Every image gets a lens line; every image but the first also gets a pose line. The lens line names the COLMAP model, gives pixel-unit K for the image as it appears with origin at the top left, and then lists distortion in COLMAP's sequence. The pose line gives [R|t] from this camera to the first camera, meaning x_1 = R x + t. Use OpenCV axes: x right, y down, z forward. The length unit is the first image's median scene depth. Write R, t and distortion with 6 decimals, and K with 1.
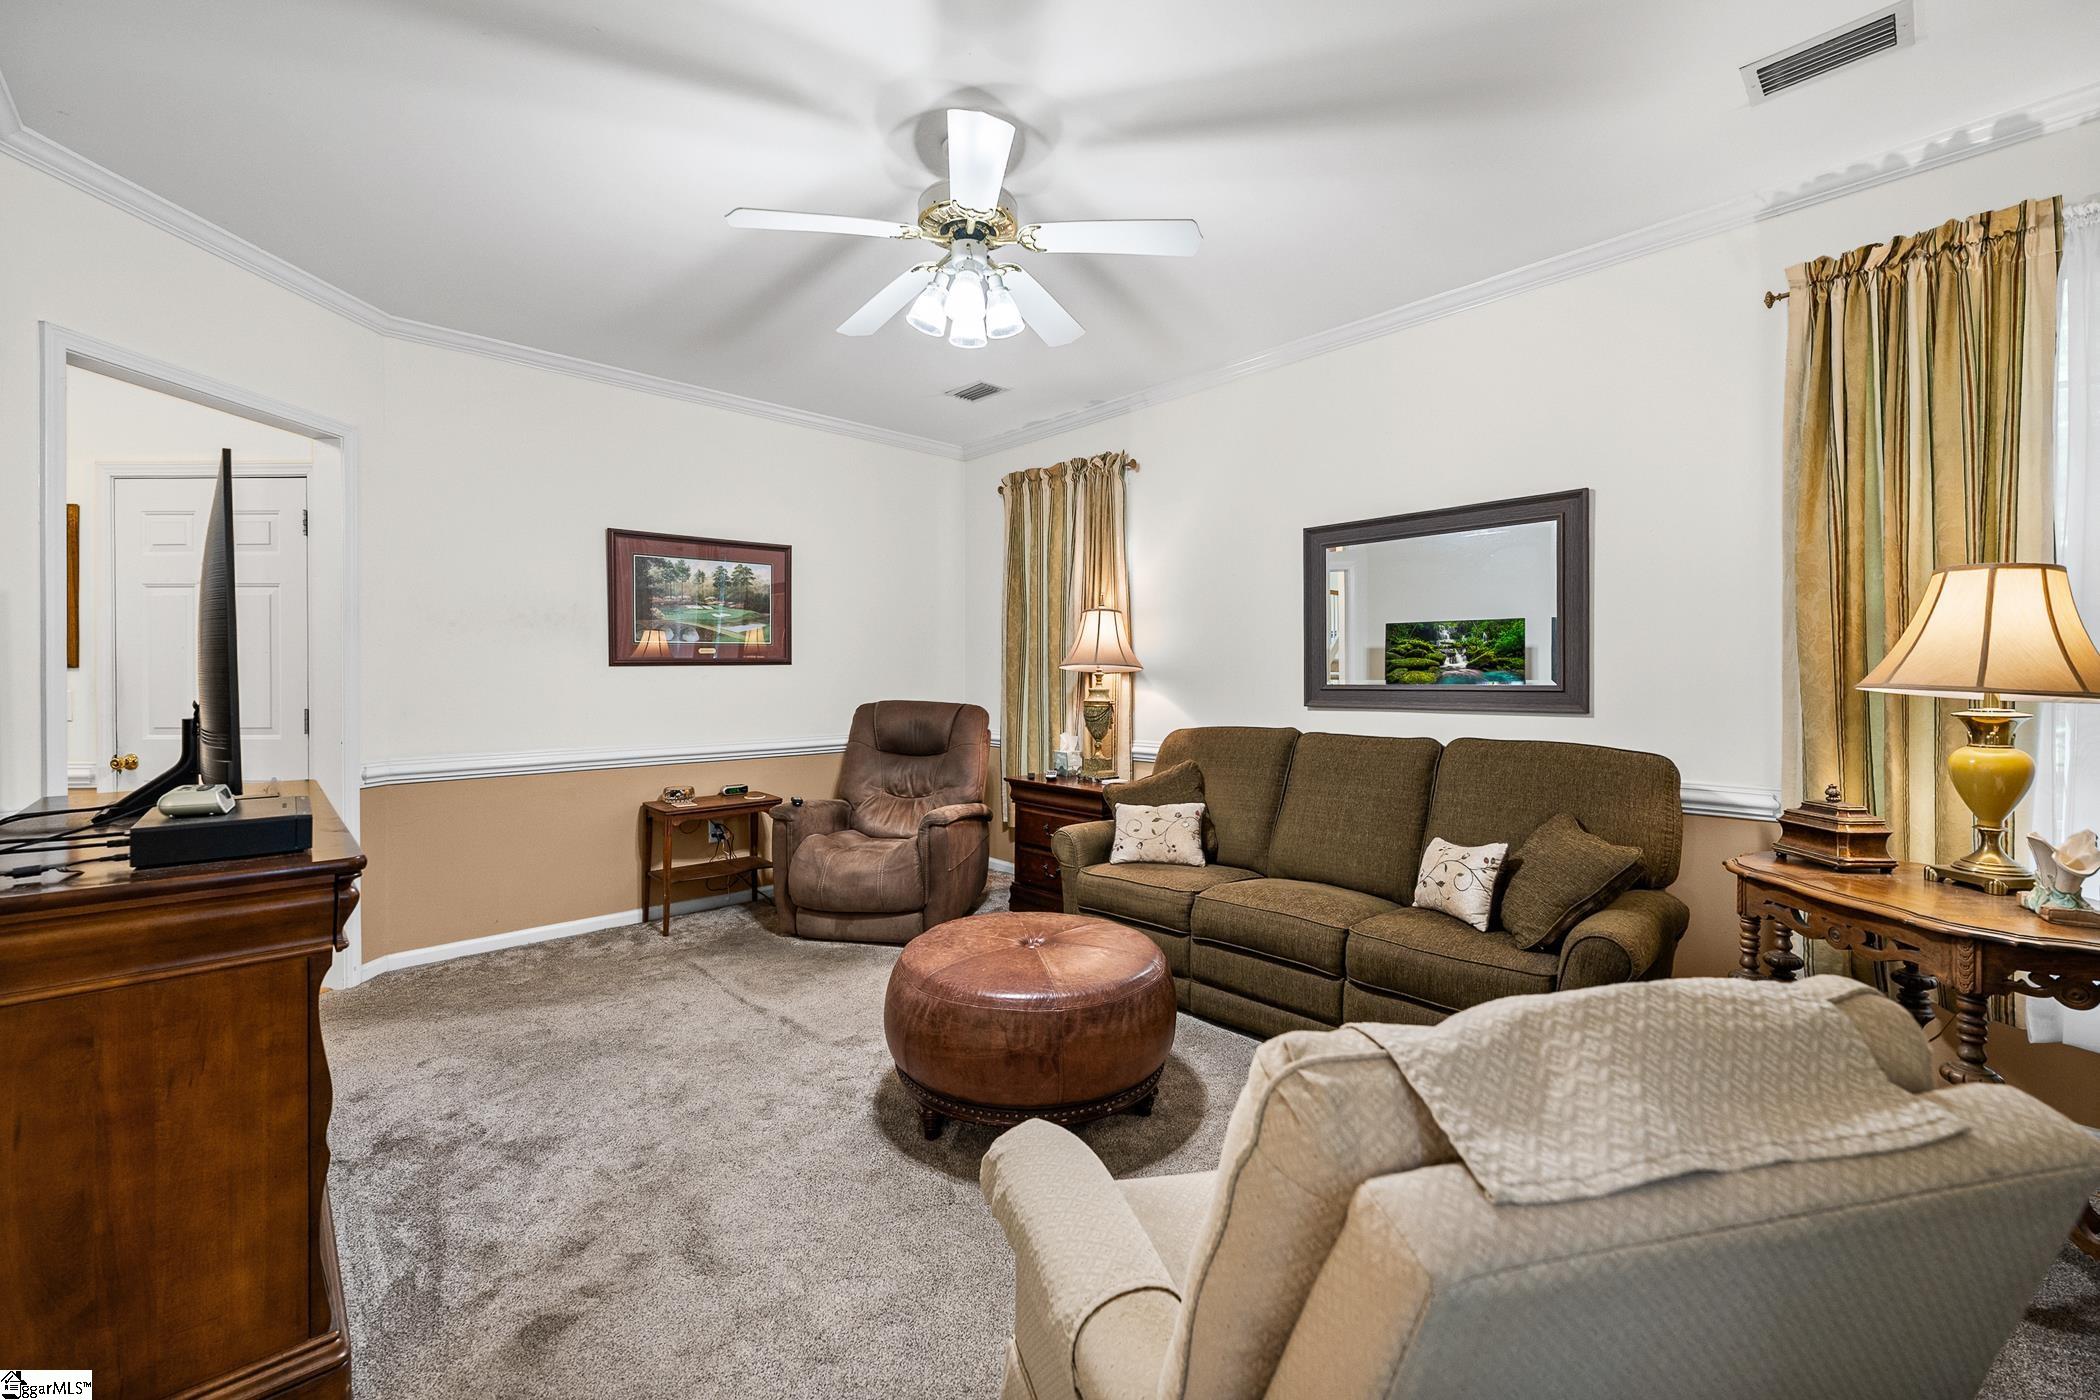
lens RADIAL K [[849.9, 0, 1036.9], [0, 849.9, 668.8], [0, 0, 1]] dist [-0.002622, 0.001001]
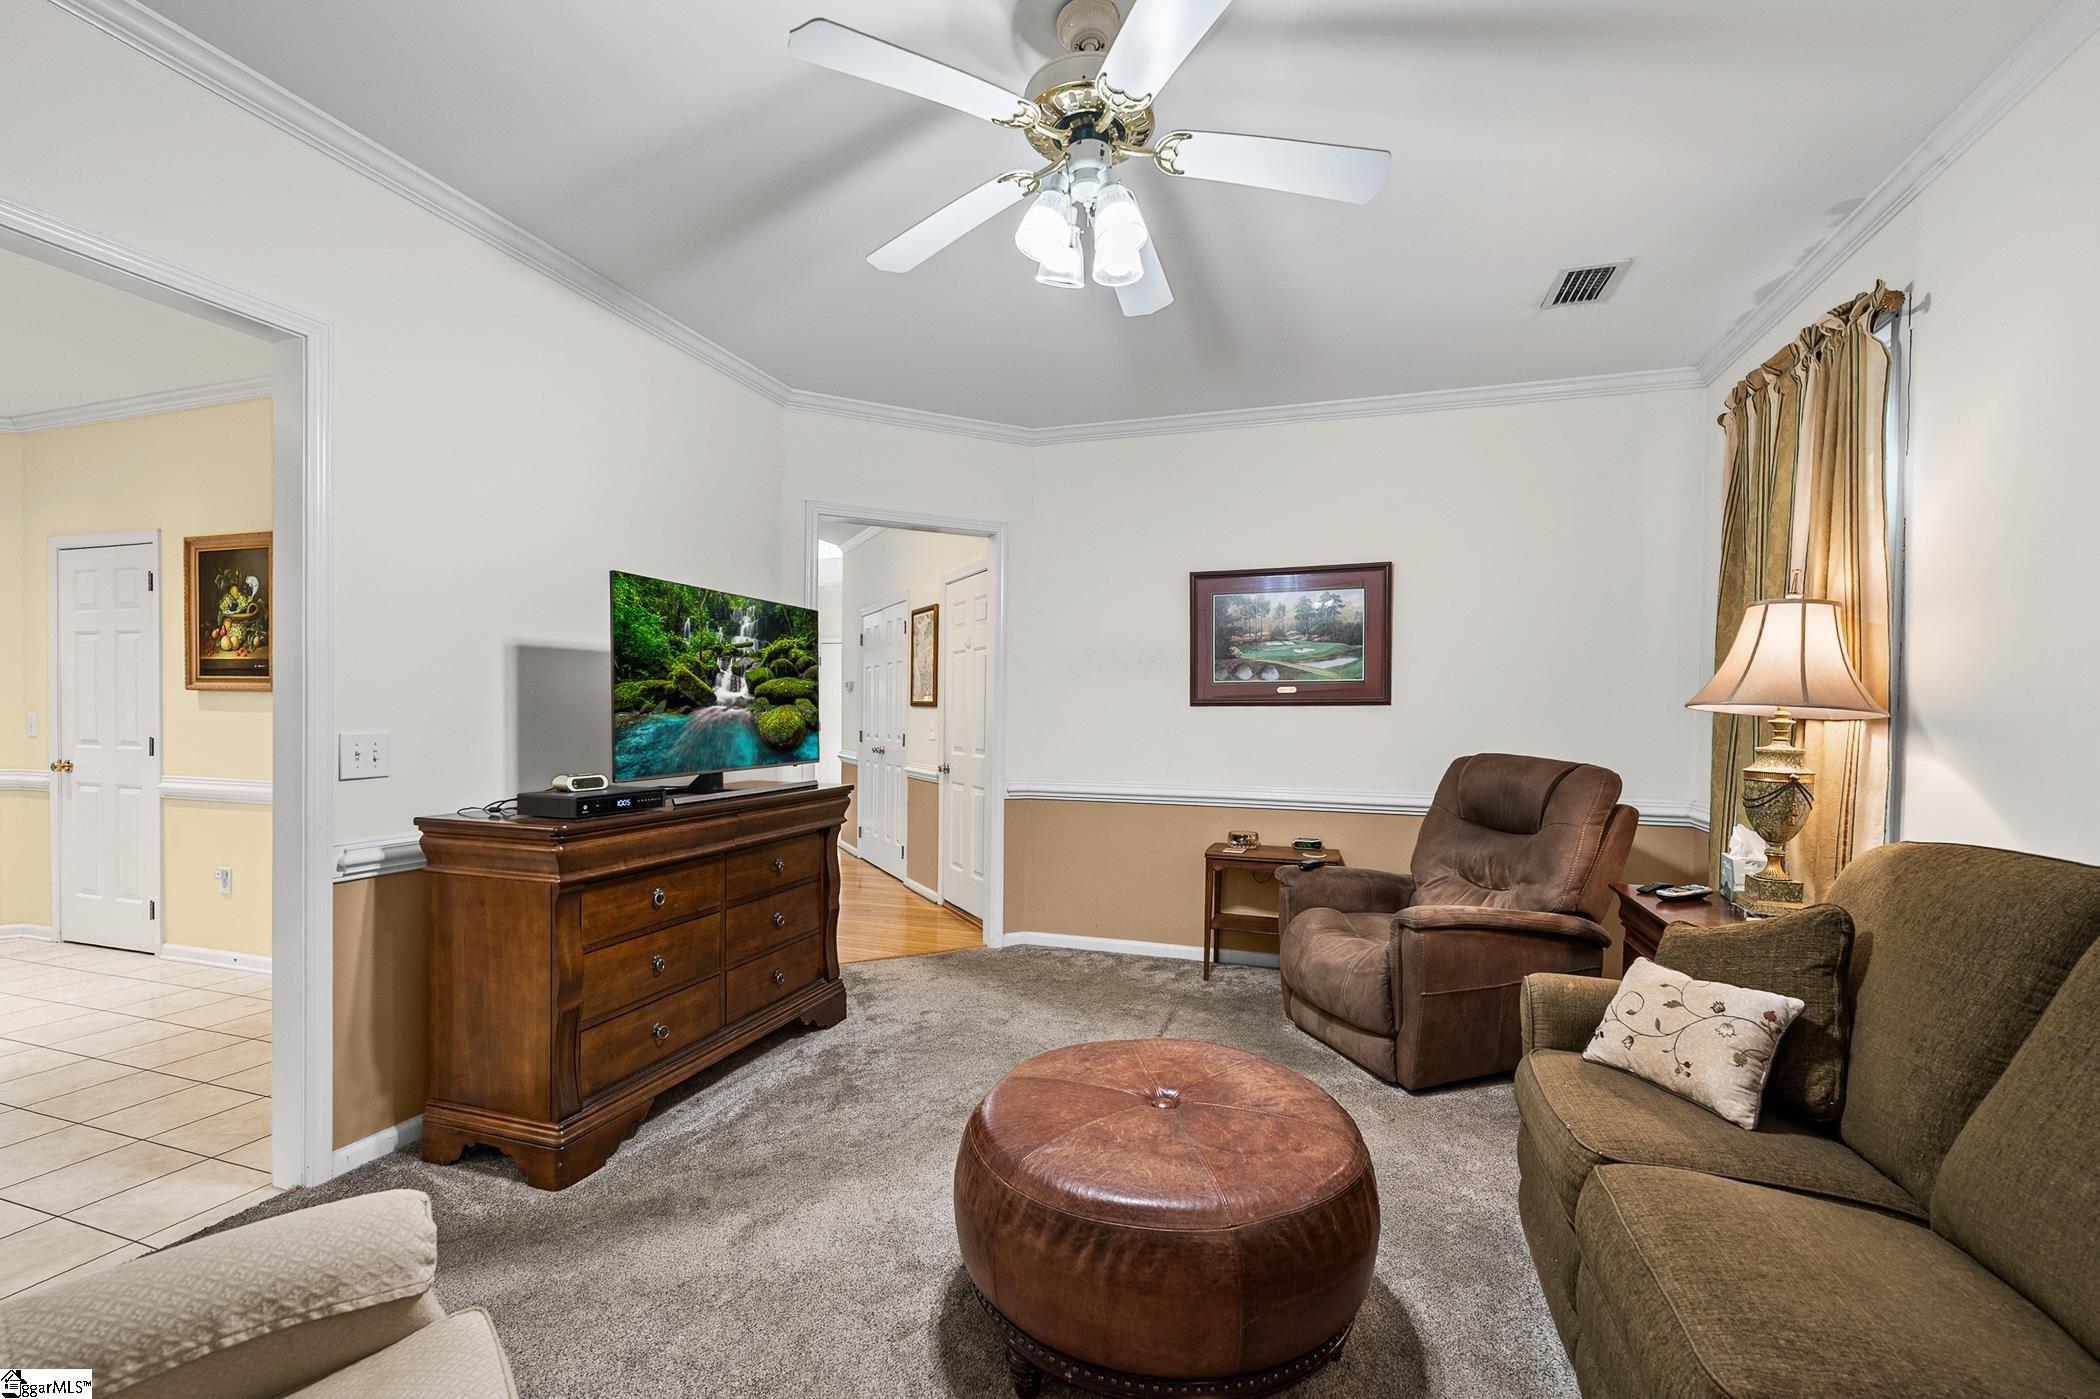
lens RADIAL K [[856.1, 0, 995.2], [0, 856.1, 716.8], [0, 0, 1]] dist [0.000880, -0.000095]
pose [[0.486742, 0.012095, -0.873462, 0.289862], [-0.005343, 0.999927, 0.010869, -0.000196], [0.873529, -0.000623, 0.486771, 0.285675]]
